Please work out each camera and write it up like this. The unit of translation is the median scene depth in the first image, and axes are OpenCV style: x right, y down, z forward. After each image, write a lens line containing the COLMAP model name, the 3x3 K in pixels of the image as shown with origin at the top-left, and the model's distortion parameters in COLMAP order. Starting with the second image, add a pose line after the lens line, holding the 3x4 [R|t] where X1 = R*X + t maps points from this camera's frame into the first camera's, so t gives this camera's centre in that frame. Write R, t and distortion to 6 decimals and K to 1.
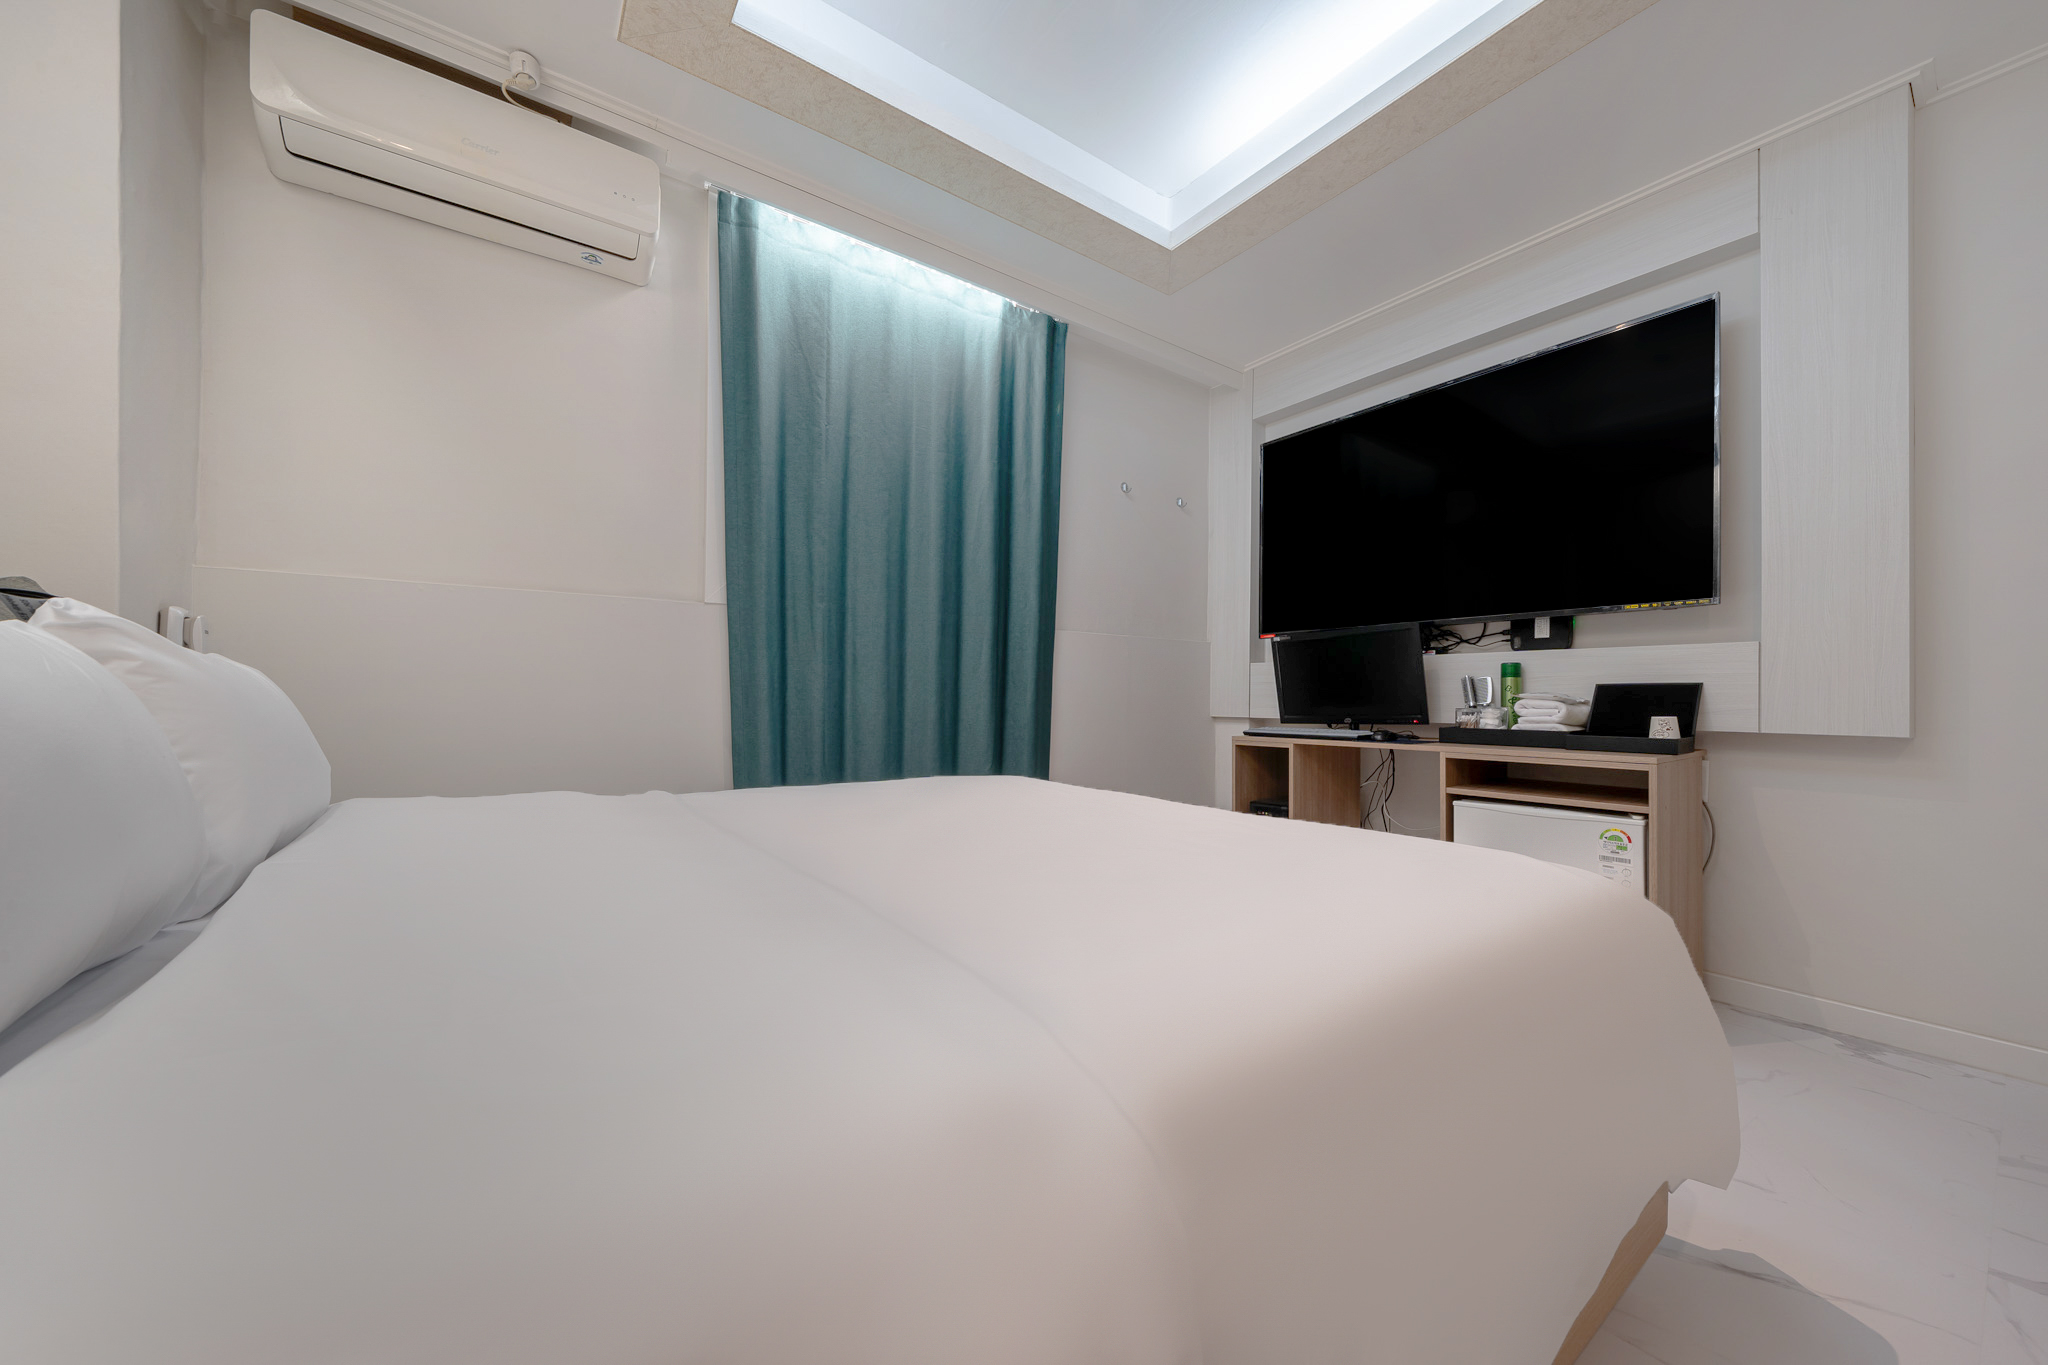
lens RADIAL K [[733.0, 0, 1024.0], [0, 733.0, 682.5], [0, 0, 1]] dist [0.002134, 0.000098]
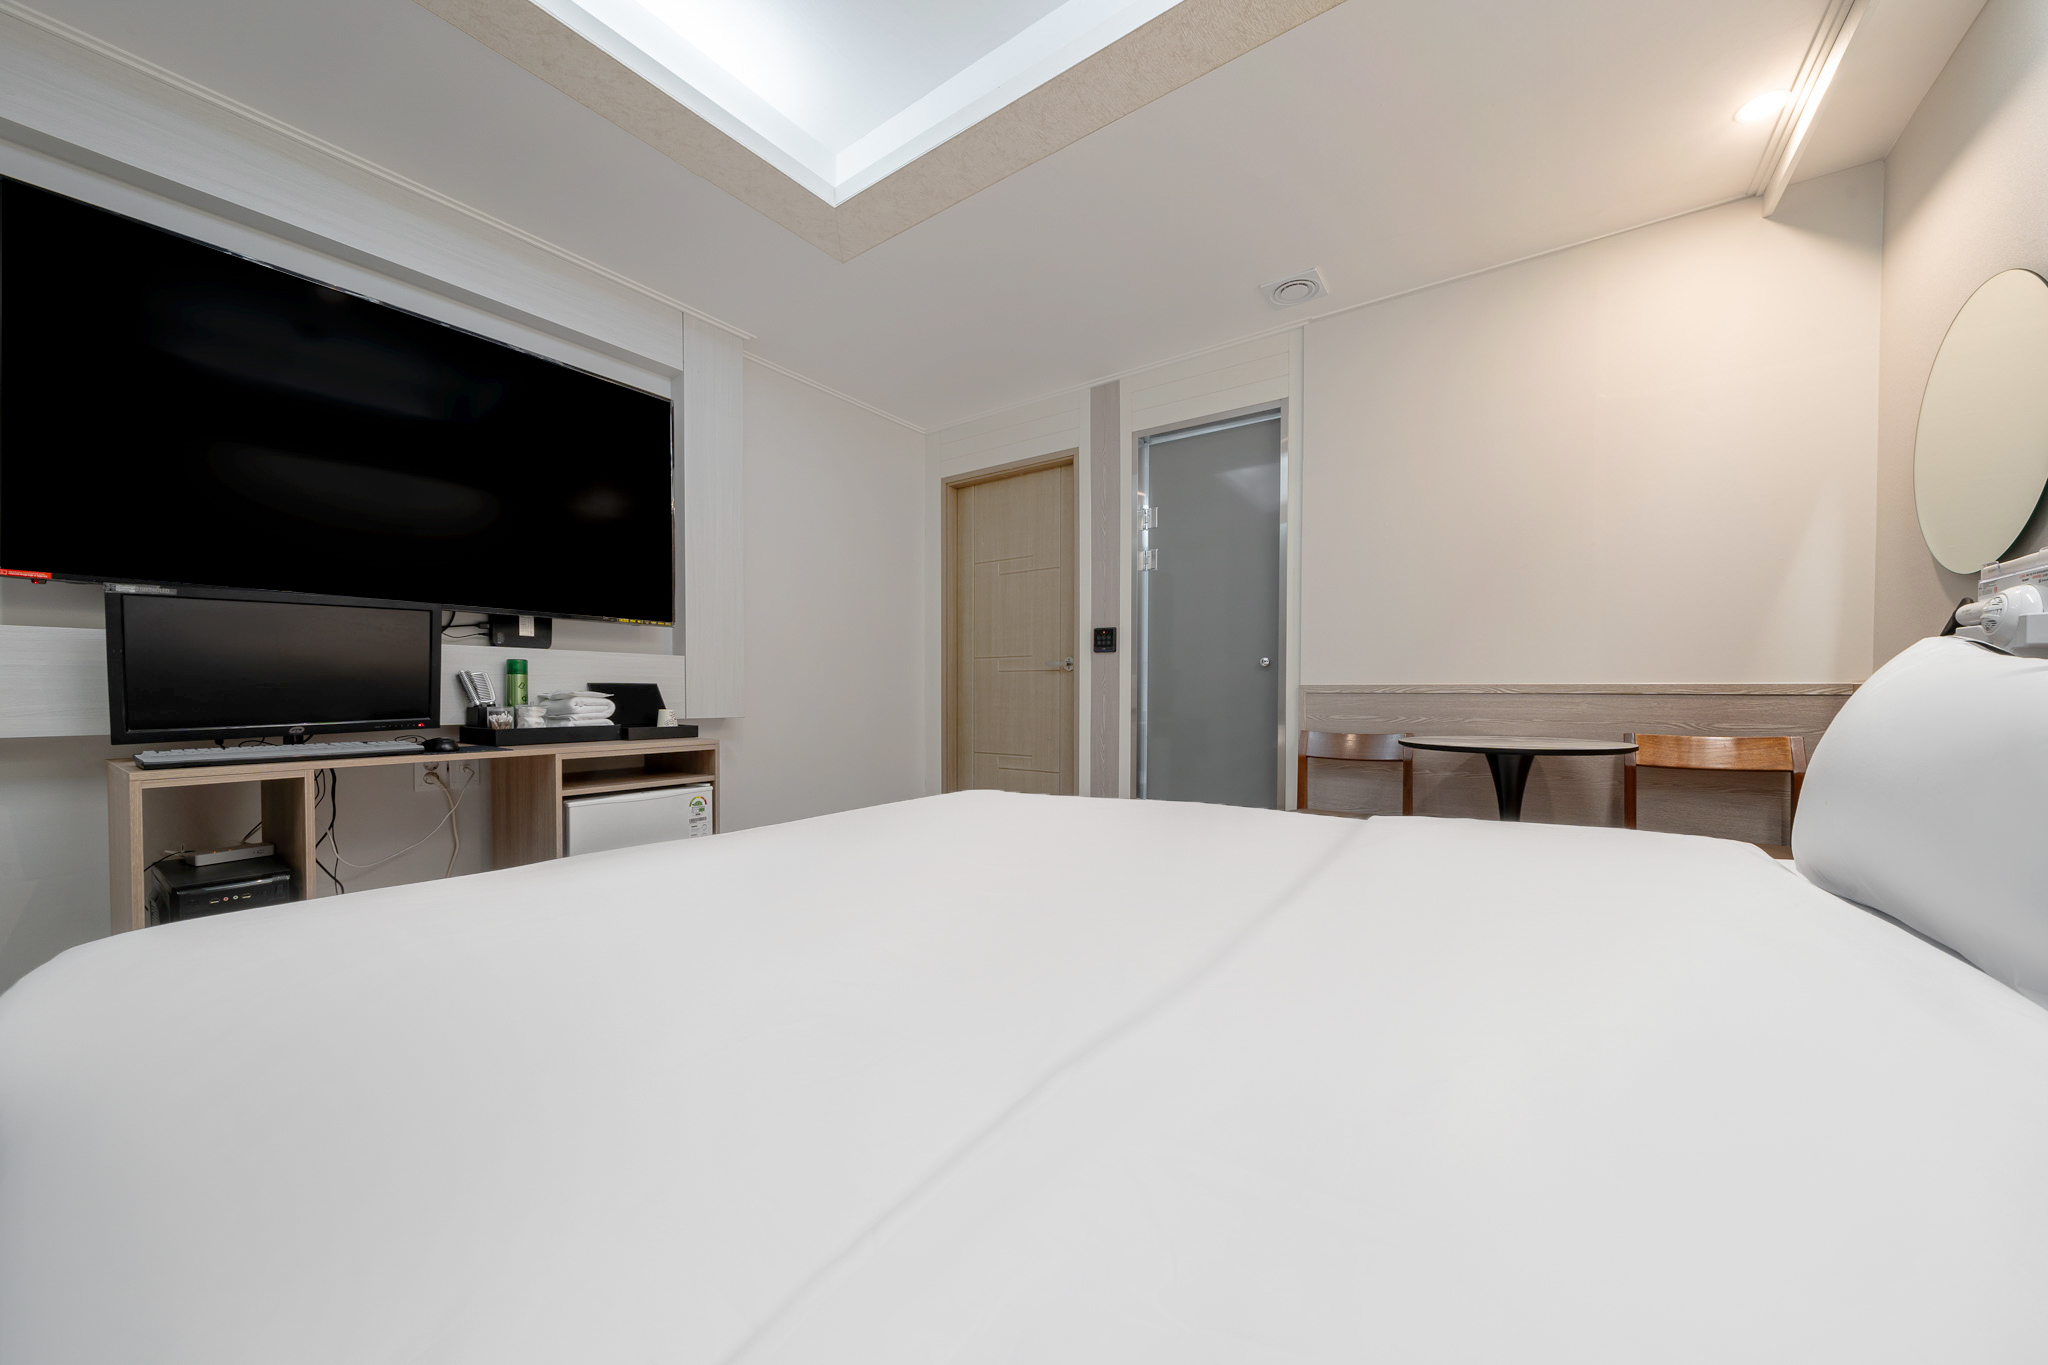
lens RADIAL K [[709.1, 0, 1019.6], [0, 709.1, 699.5], [0, 0, 1]] dist [-0.001867, -0.000090]
pose [[-0.303128, -0.017431, 0.952790, -0.483420], [-0.027028, 0.999588, 0.009689, -0.001151], [-0.952567, -0.022815, -0.303474, 0.710767]]
